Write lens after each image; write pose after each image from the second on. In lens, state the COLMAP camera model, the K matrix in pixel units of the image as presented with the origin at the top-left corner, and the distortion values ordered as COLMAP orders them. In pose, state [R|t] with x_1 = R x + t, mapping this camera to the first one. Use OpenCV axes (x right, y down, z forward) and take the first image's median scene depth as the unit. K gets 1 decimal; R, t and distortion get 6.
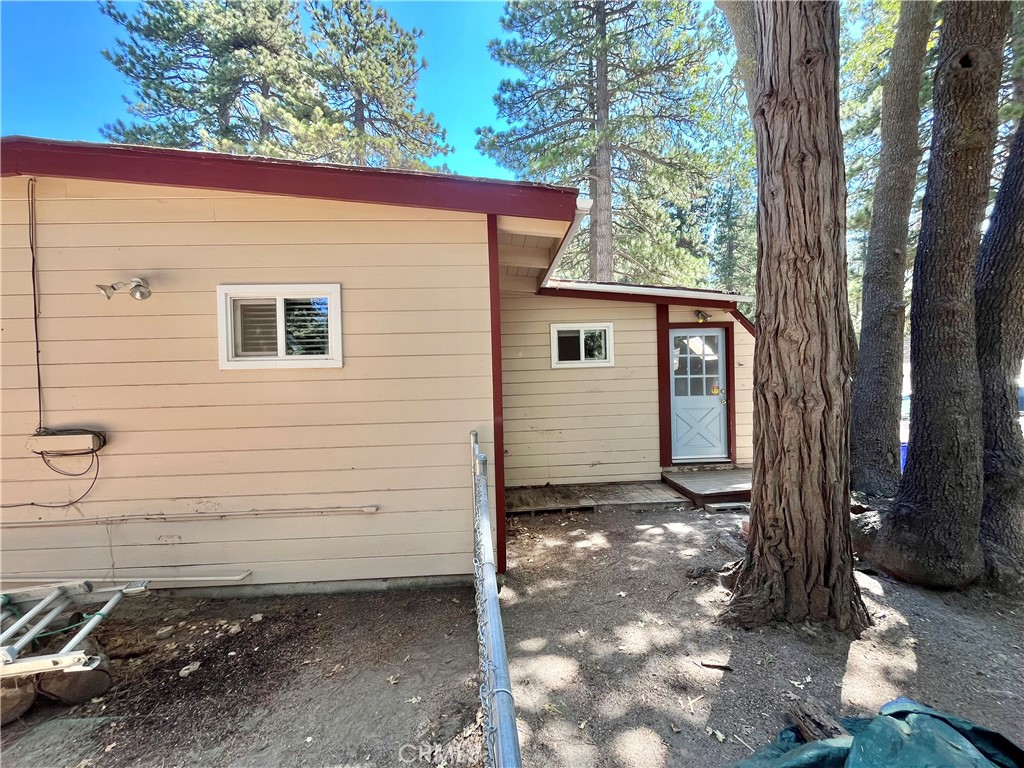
lens RADIAL K [[412.2, 0, 512.0], [0, 412.2, 384.0], [0, 0, 1]] dist [-0.001042, -0.000276]
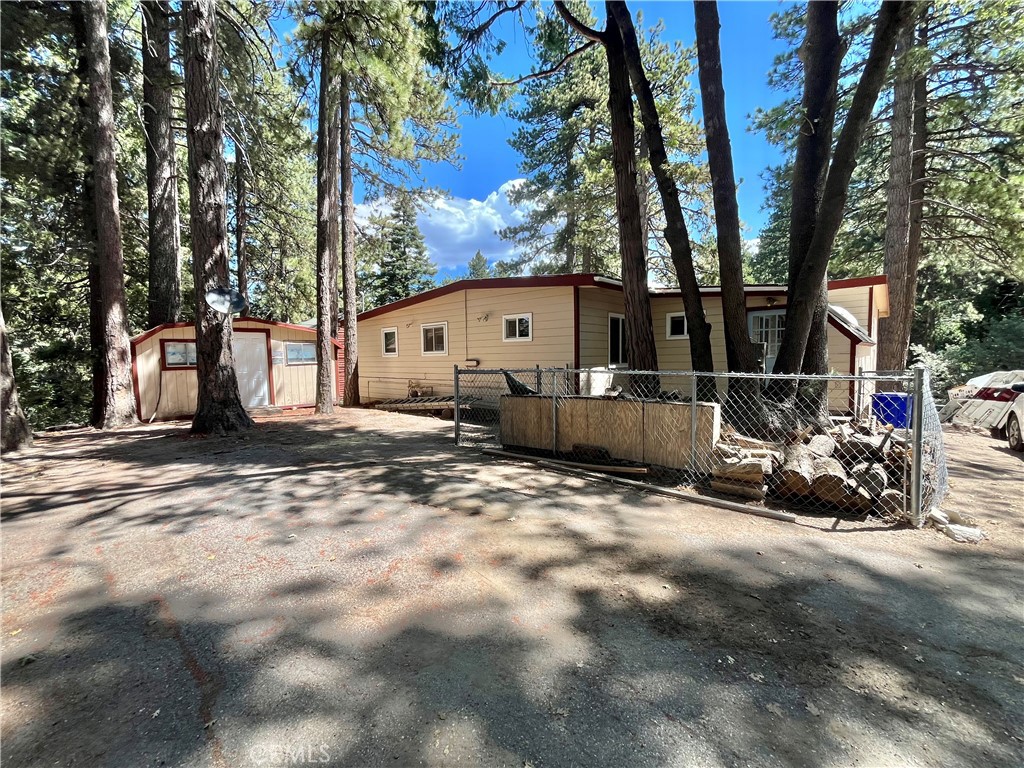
lens RADIAL K [[412.2, 0, 512.0], [0, 412.2, 384.0], [0, 0, 1]] dist [-0.001042, -0.000276]
pose [[0.710090, 0.058947, -0.701639, 1.551898], [-0.014653, 0.997511, 0.068975, 0.065160], [0.703958, -0.038697, 0.709186, -1.190102]]
